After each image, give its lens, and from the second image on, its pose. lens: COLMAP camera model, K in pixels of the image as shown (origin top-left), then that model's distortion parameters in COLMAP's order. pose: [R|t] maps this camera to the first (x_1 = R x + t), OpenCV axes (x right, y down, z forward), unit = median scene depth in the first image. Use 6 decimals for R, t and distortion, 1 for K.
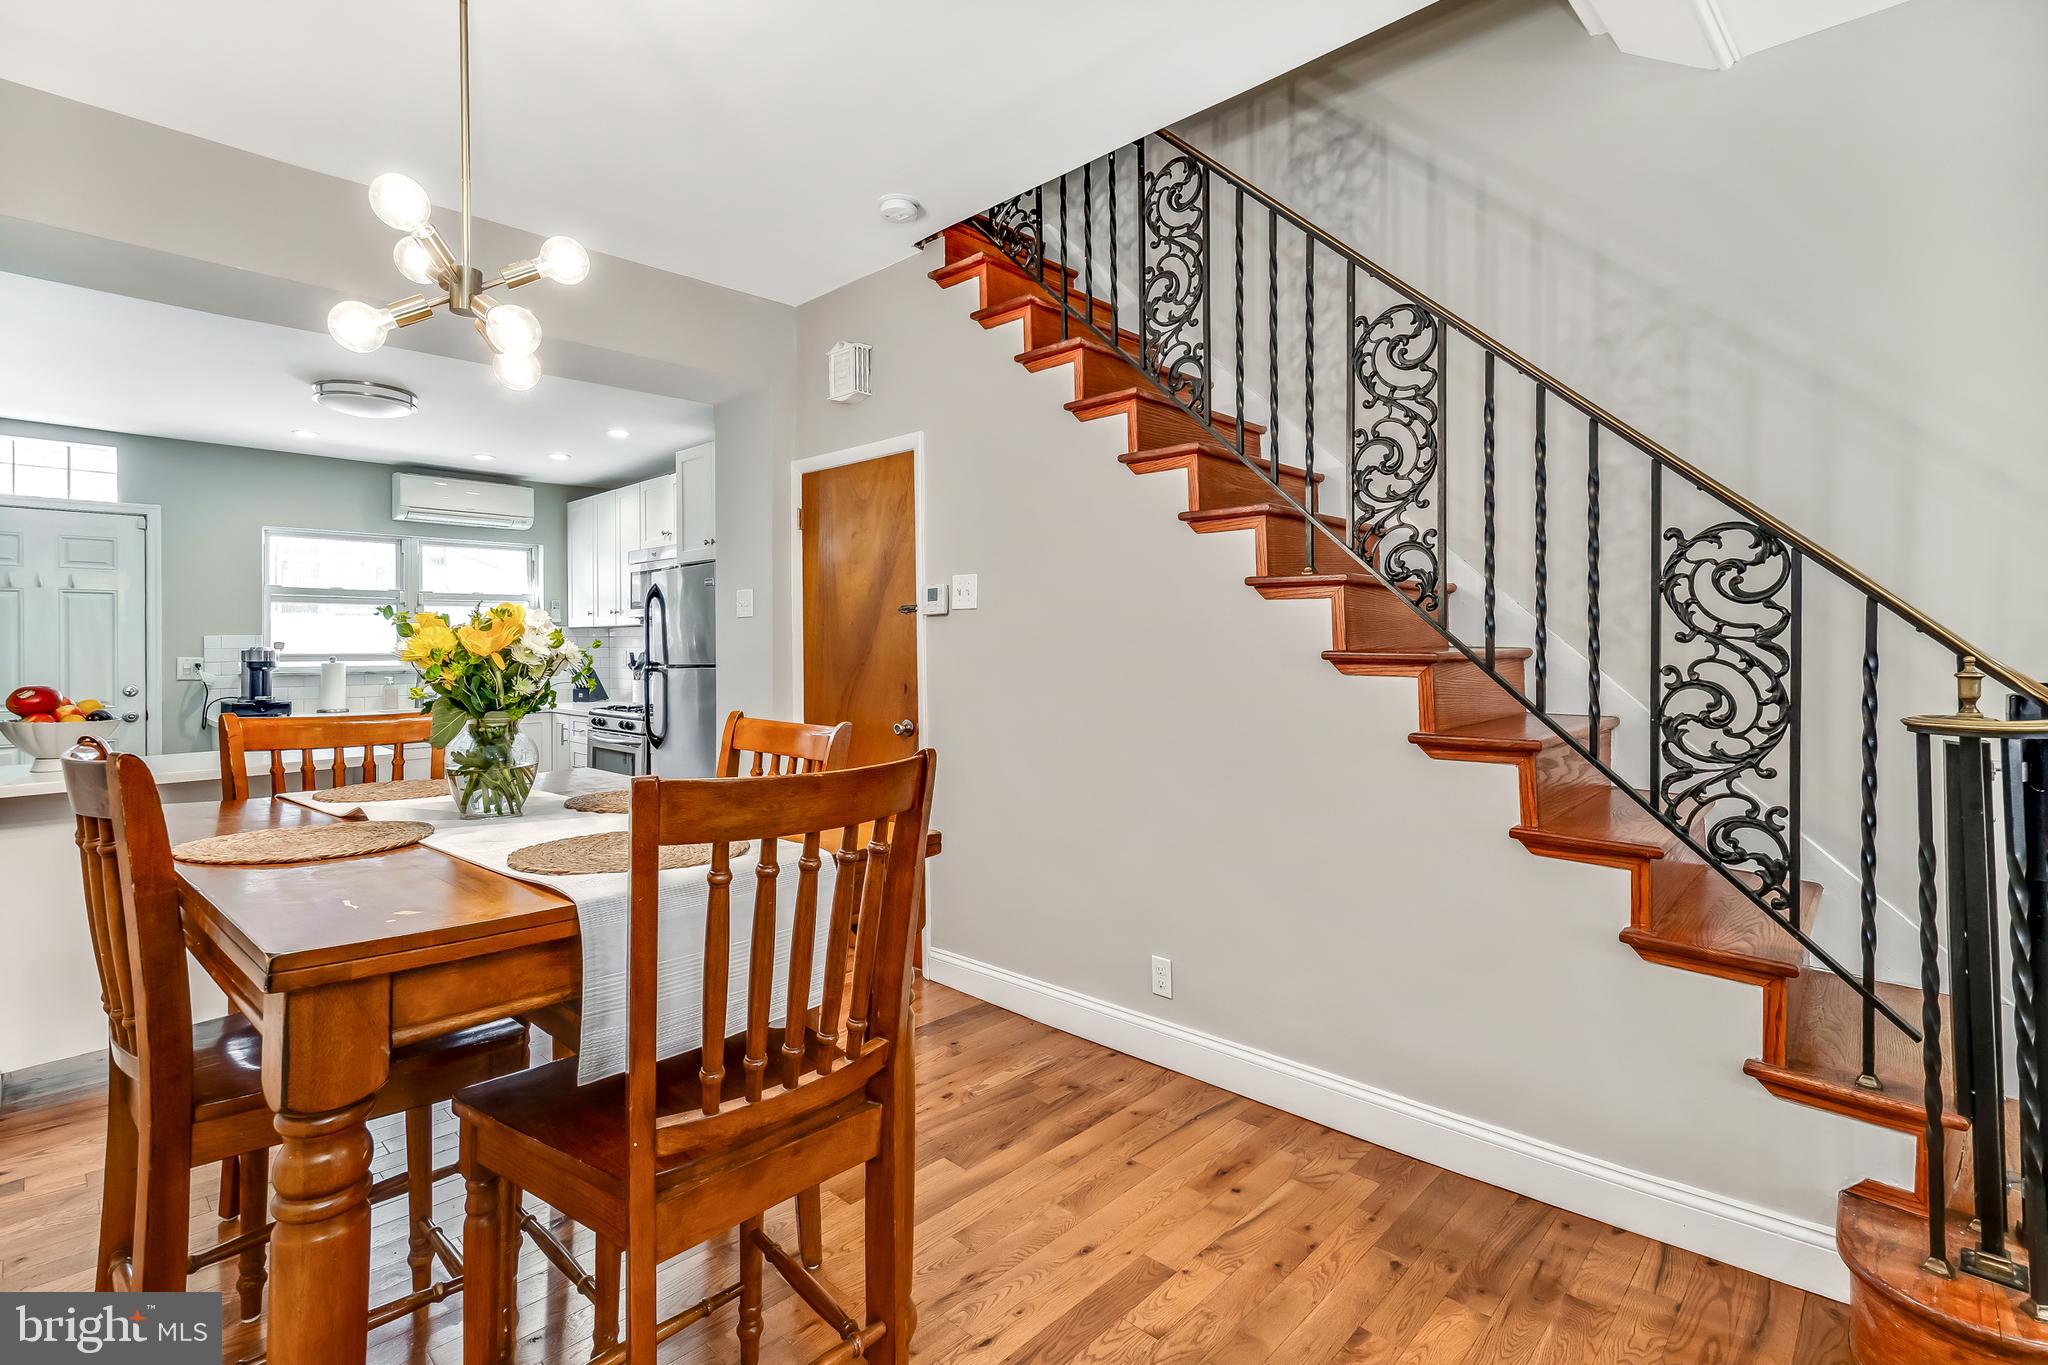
lens RADIAL K [[977.1, 0, 990.2], [0, 977.1, 645.0], [0, 0, 1]] dist [0.014874, -0.000047]
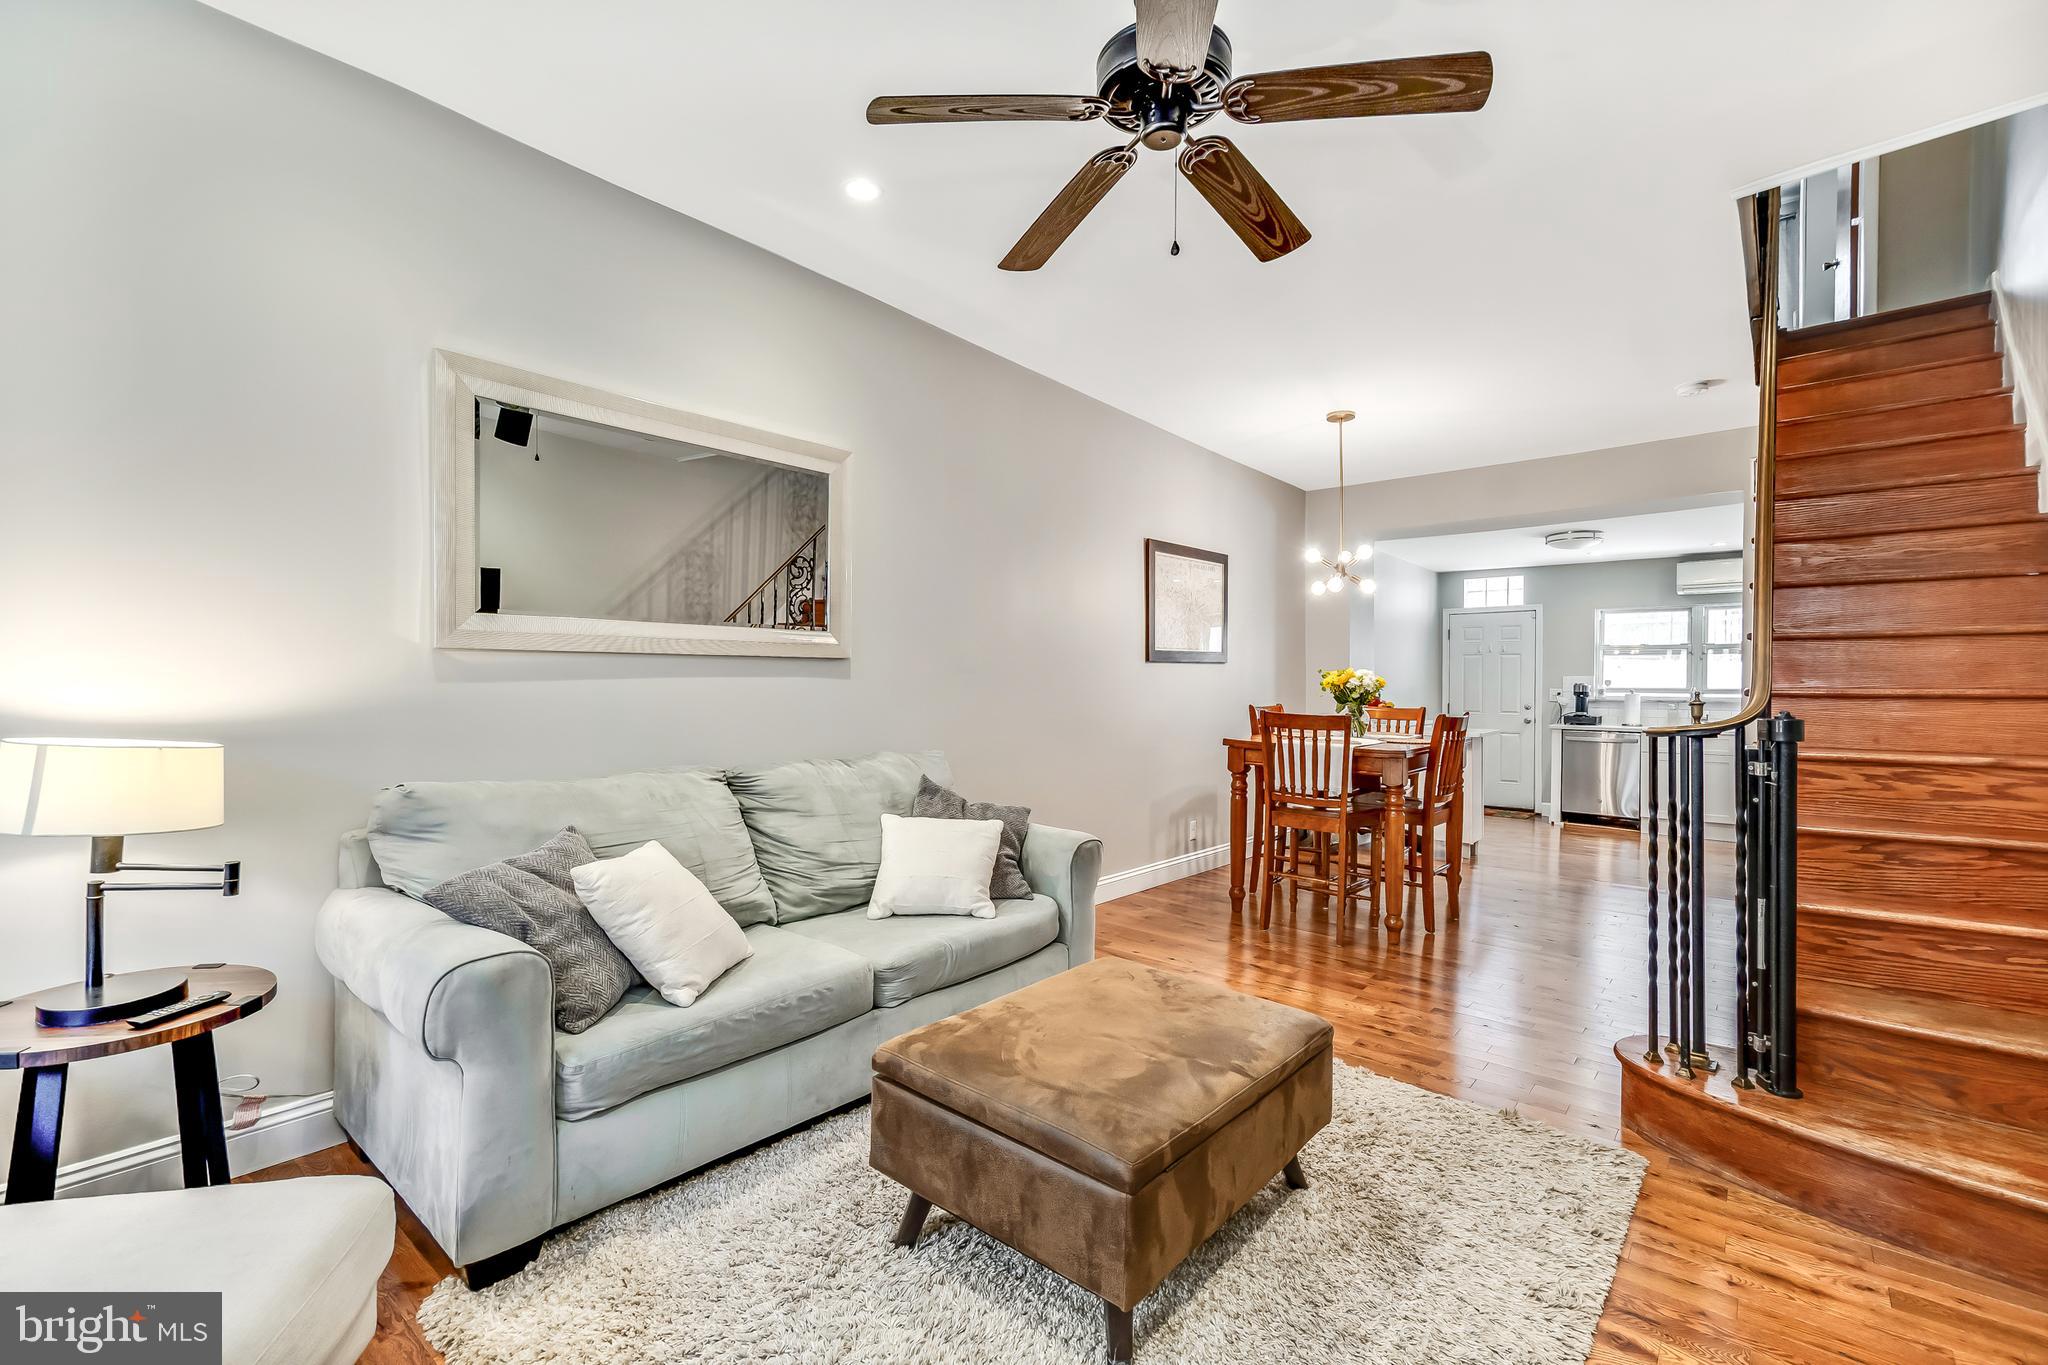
lens RADIAL K [[880.8, 0, 1069.0], [0, 880.8, 680.3], [0, 0, 1]] dist [0.017944, -0.008014]
pose [[0.129278, 0.000465, -0.991608, 0.634138], [-0.003350, 0.999994, 0.000032, 0.000049], [0.991603, 0.003318, 0.129279, -0.058134]]
